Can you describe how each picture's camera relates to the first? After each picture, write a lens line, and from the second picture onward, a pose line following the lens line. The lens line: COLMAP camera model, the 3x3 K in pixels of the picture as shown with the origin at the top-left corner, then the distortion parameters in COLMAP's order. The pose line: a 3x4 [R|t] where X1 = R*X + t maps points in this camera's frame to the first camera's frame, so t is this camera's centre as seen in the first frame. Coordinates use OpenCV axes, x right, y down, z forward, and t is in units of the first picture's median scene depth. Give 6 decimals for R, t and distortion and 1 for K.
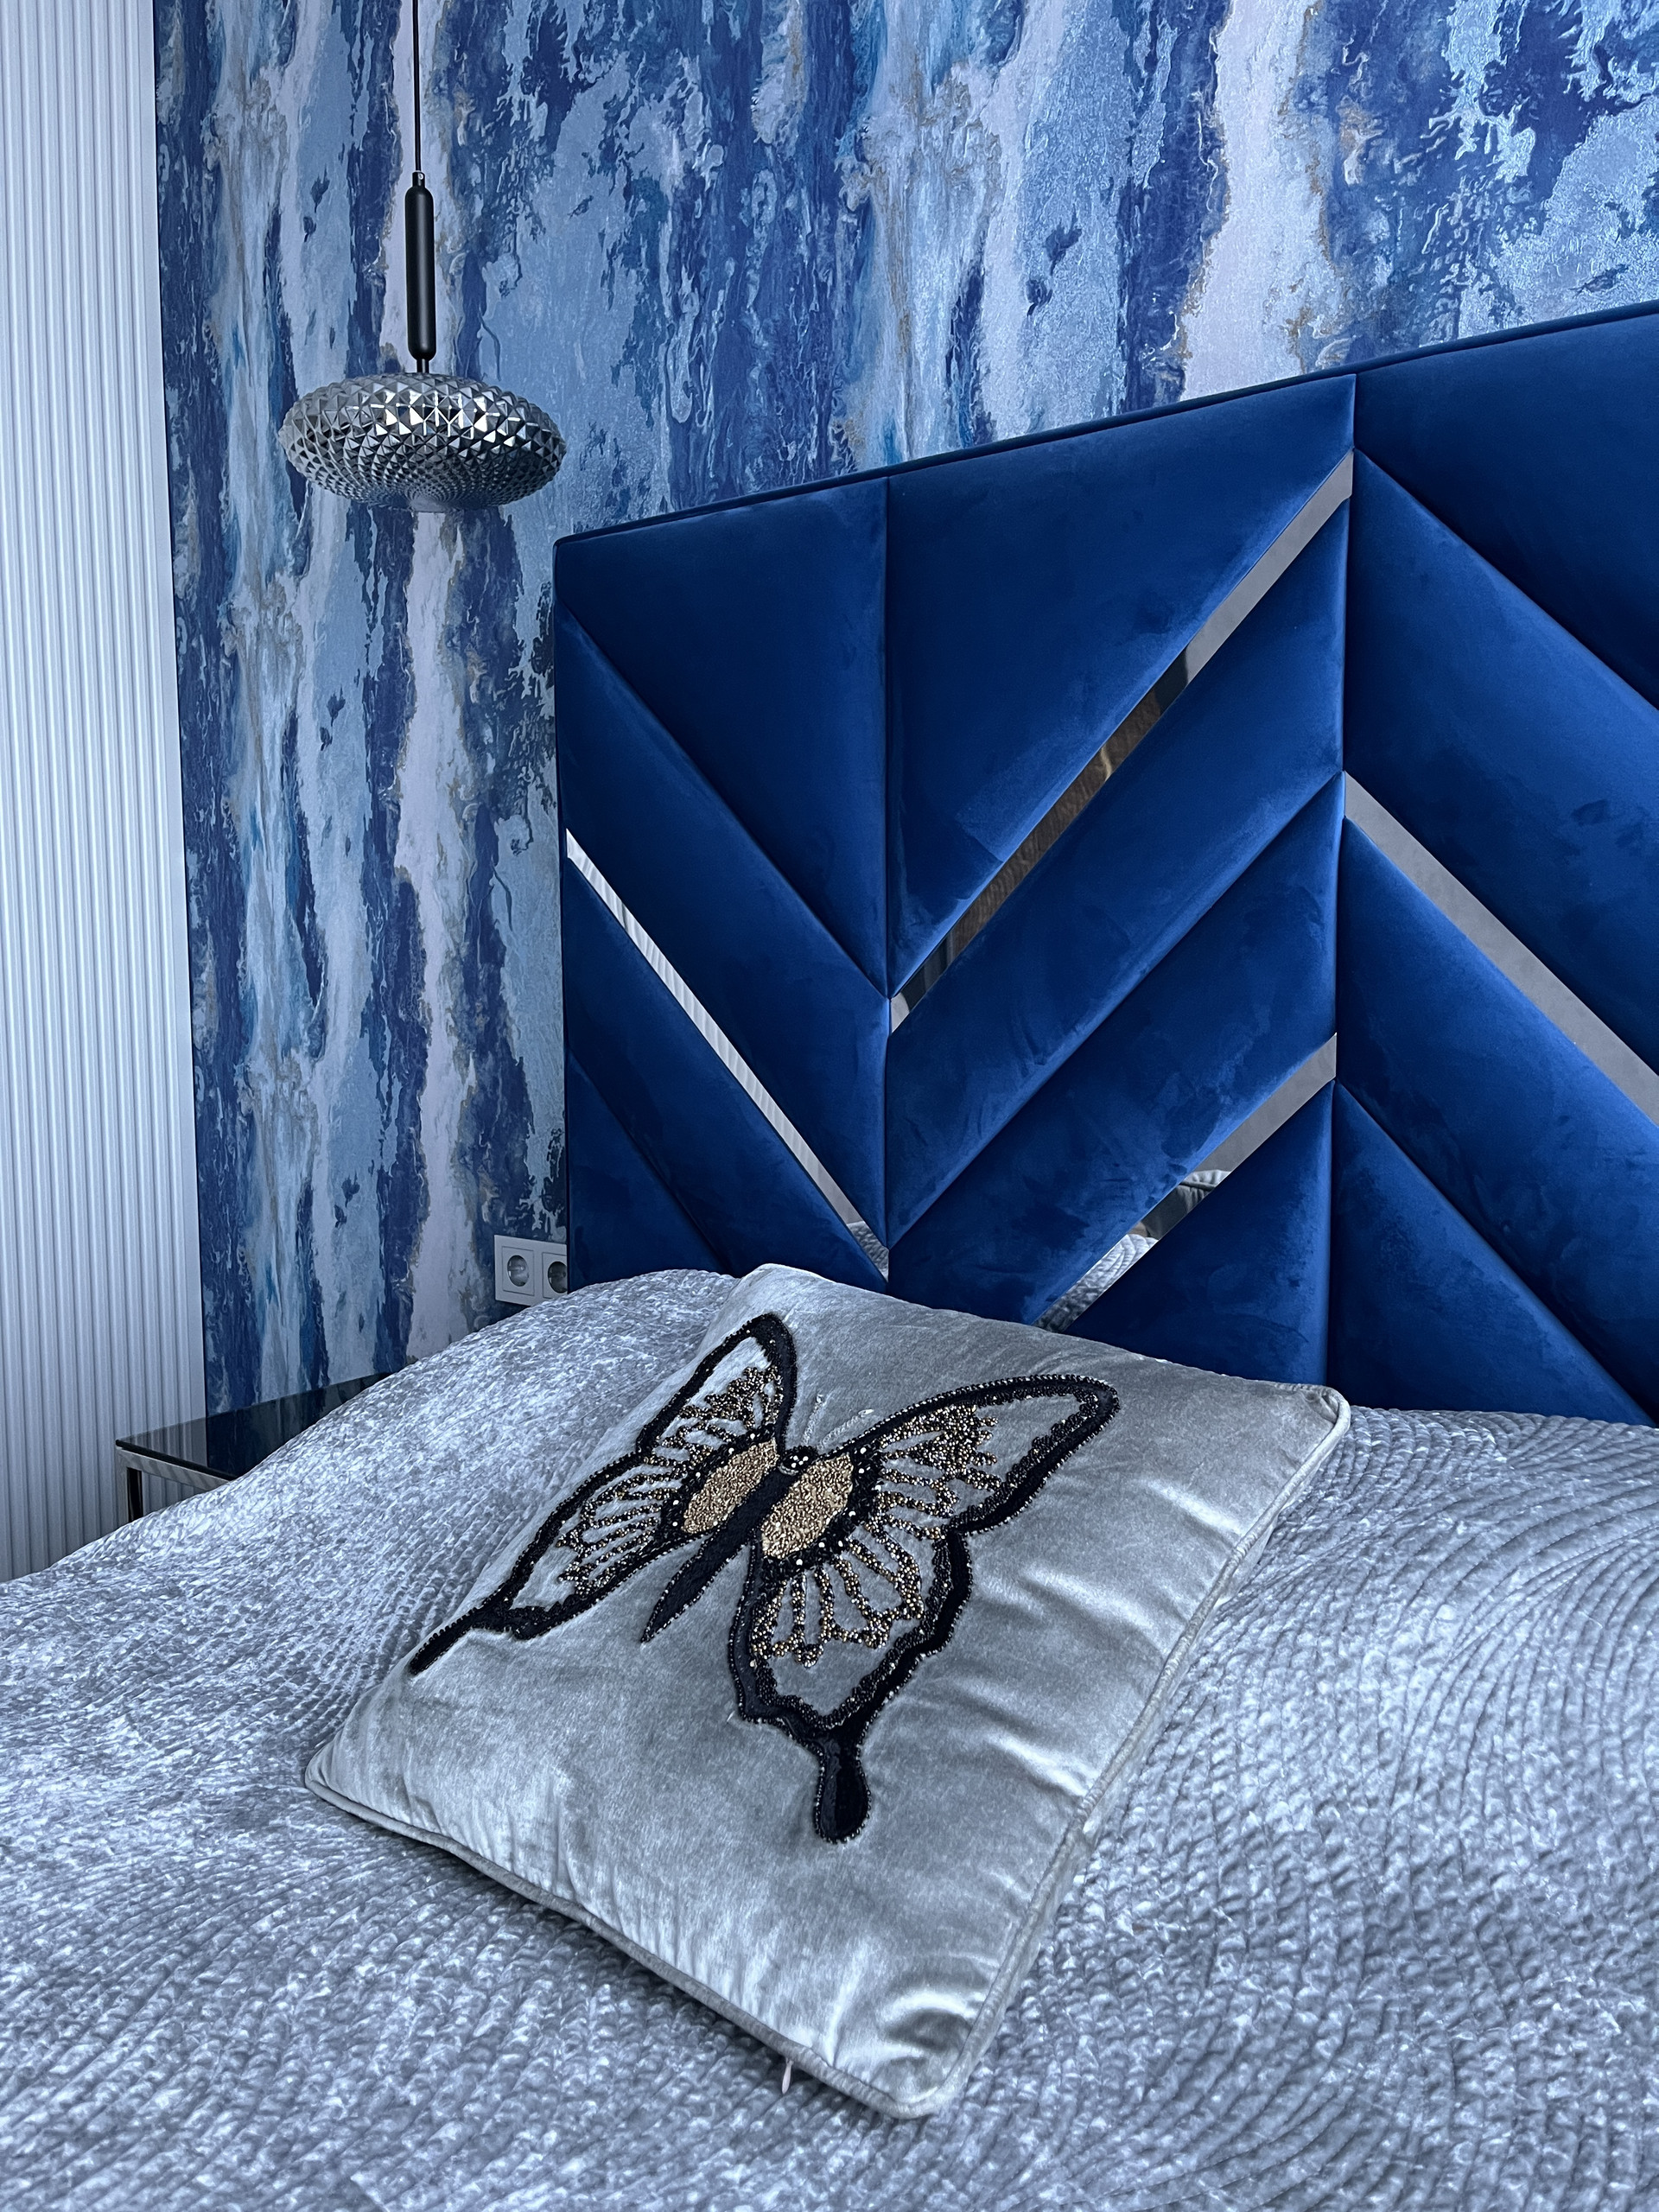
lens RADIAL K [[1660.5, 0, 829.5], [0, 1660.5, 1106.0], [0, 0, 1]] dist [0.083150, -0.091173]
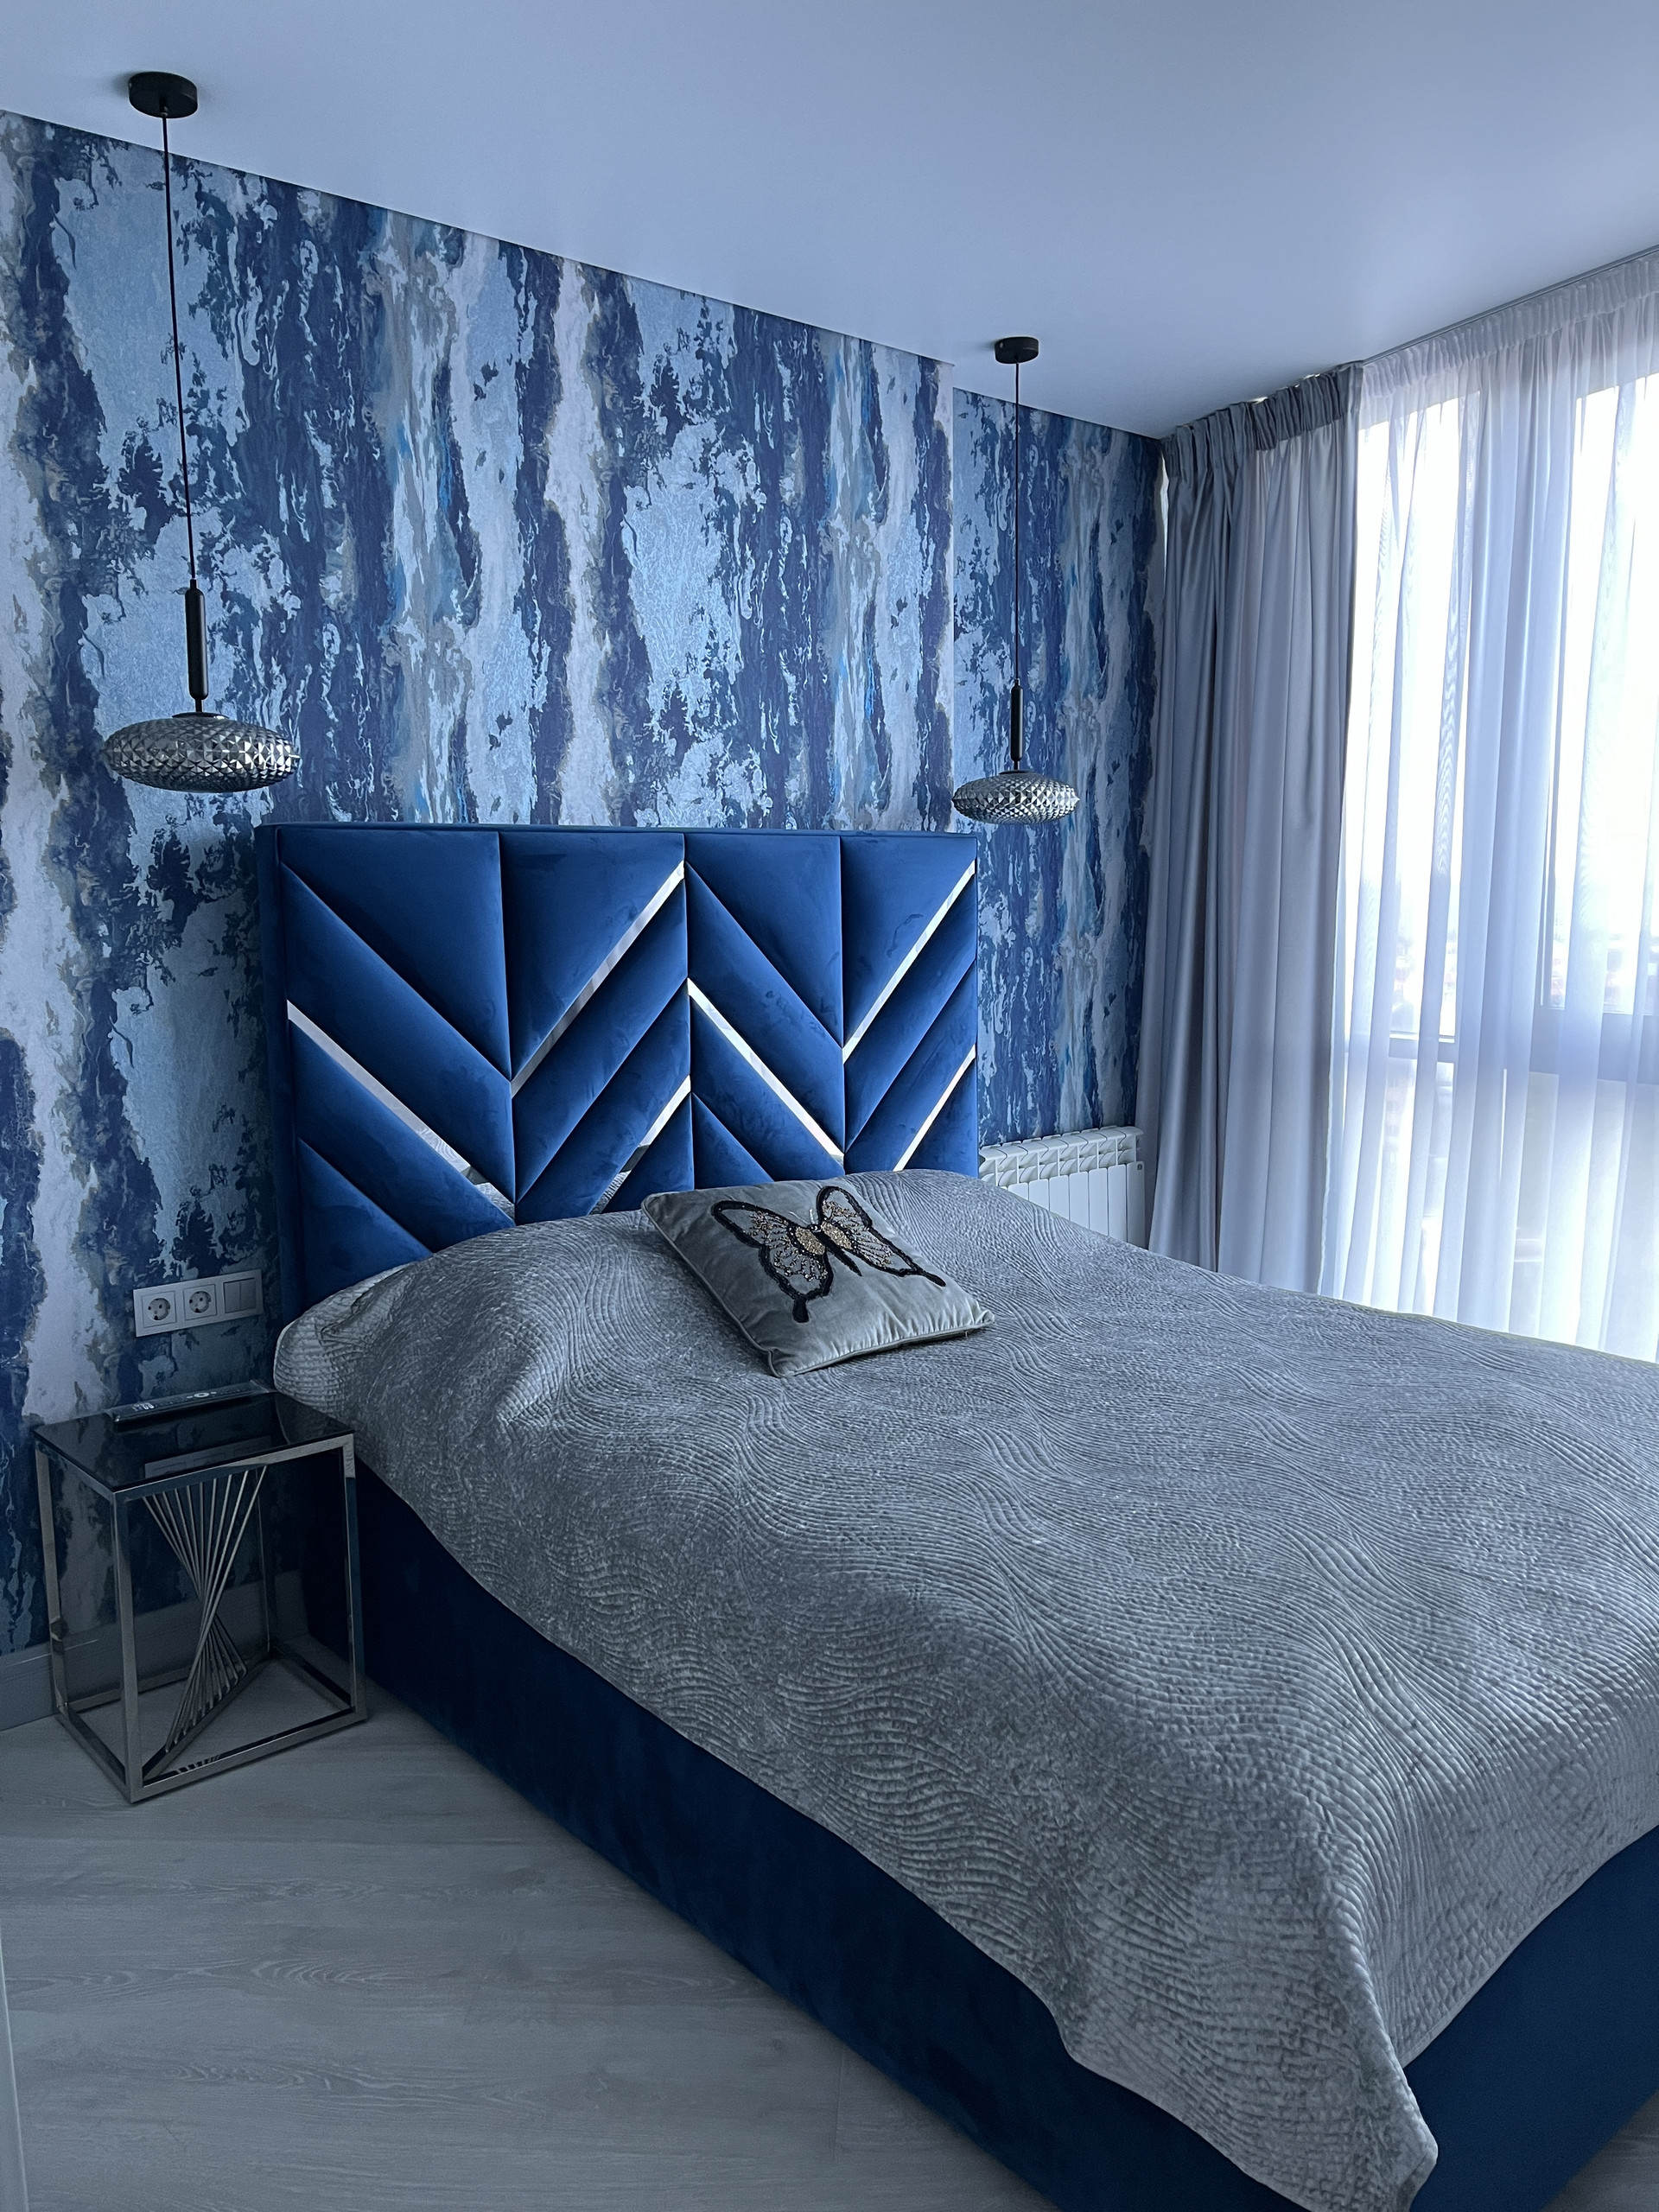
lens RADIAL K [[1660.5, 0, 829.5], [0, 1660.5, 1106.0], [0, 0, 1]] dist [0.083150, -0.091173]
pose [[0.215240, -0.130931, 0.967744, -1.802696], [0.104888, 0.988338, 0.110389, -0.212806], [-0.970912, 0.077744, 0.226464, 0.154254]]
